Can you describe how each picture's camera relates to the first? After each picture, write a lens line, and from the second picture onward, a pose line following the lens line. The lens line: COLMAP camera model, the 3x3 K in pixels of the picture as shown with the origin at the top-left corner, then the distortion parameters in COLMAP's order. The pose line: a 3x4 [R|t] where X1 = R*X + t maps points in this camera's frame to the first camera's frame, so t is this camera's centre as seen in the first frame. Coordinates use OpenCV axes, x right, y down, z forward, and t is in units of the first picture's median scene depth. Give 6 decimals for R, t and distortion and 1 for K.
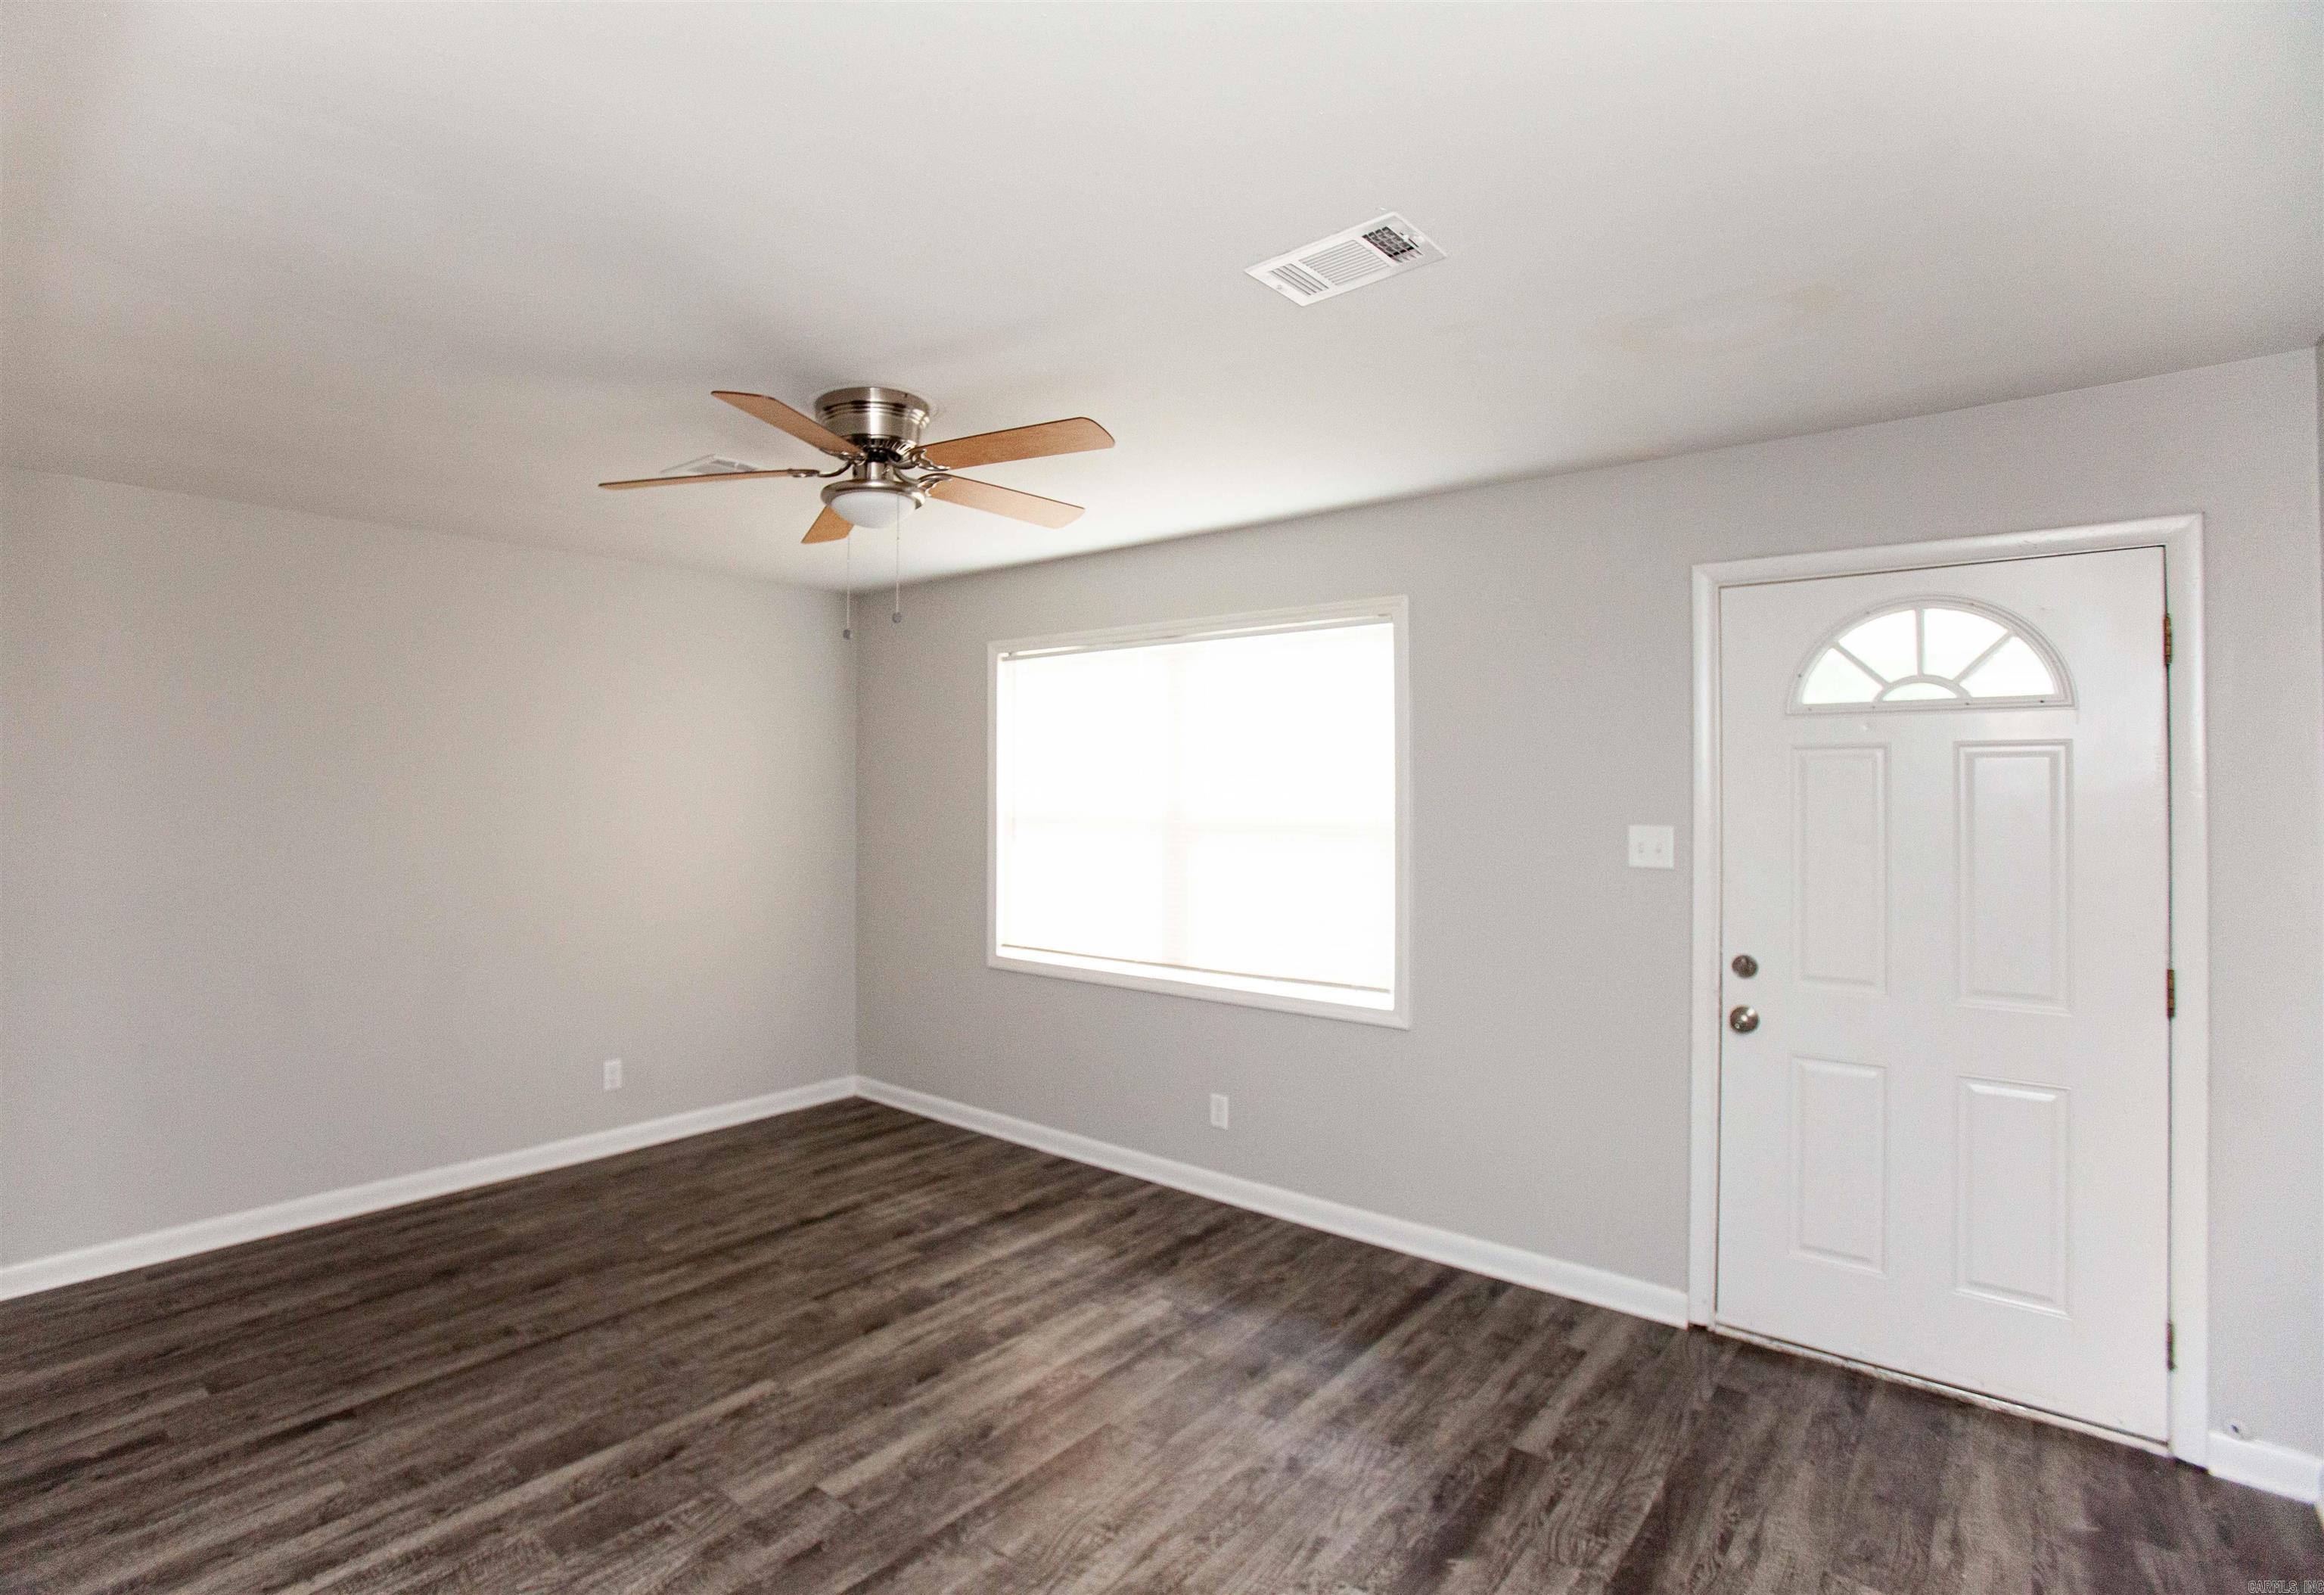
lens RADIAL K [[1130.8, 0, 1162.0], [0, 1130.8, 797.5], [0, 0, 1]] dist [-0.000066, 0.000562]
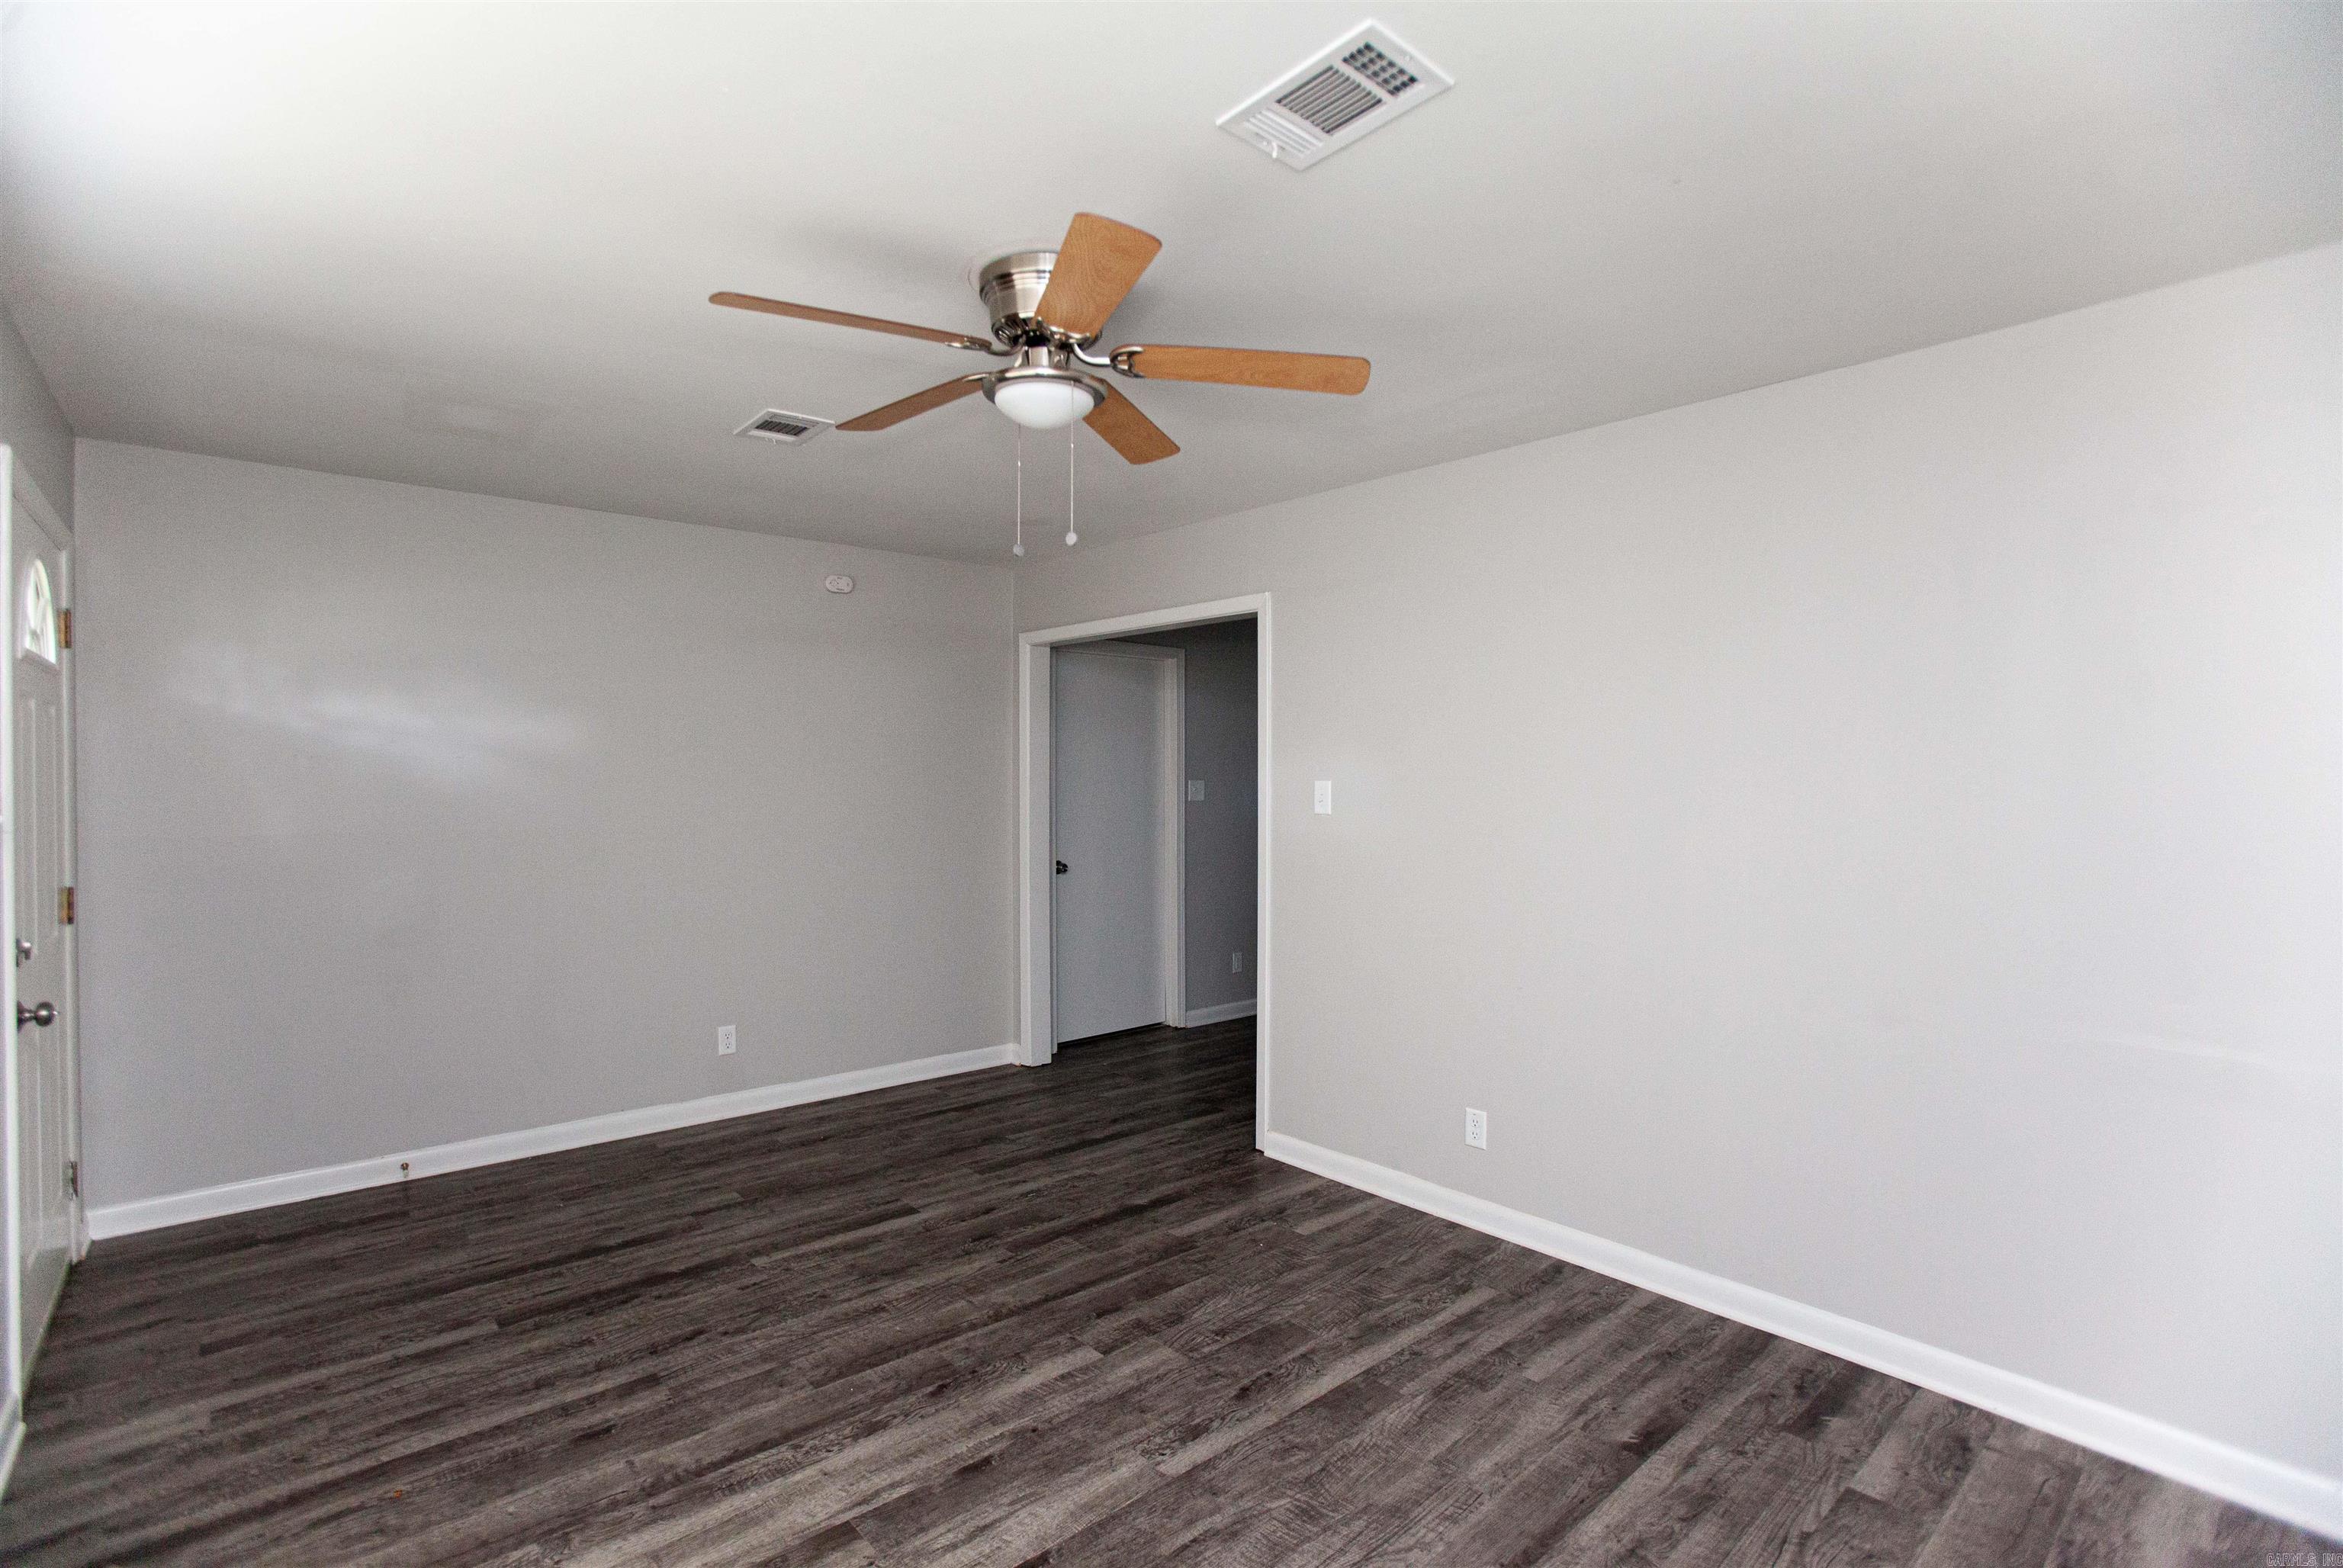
lens RADIAL K [[1083.1, 0, 1171.5], [0, 1083.1, 784.0], [0, 0, 1]] dist [-0.056796, -0.000213]
pose [[-0.980902, -0.003701, 0.194467, -0.547484], [-0.001790, 0.999948, 0.010005, 0.029854], [-0.194494, 0.009466, -0.980858, 1.920059]]
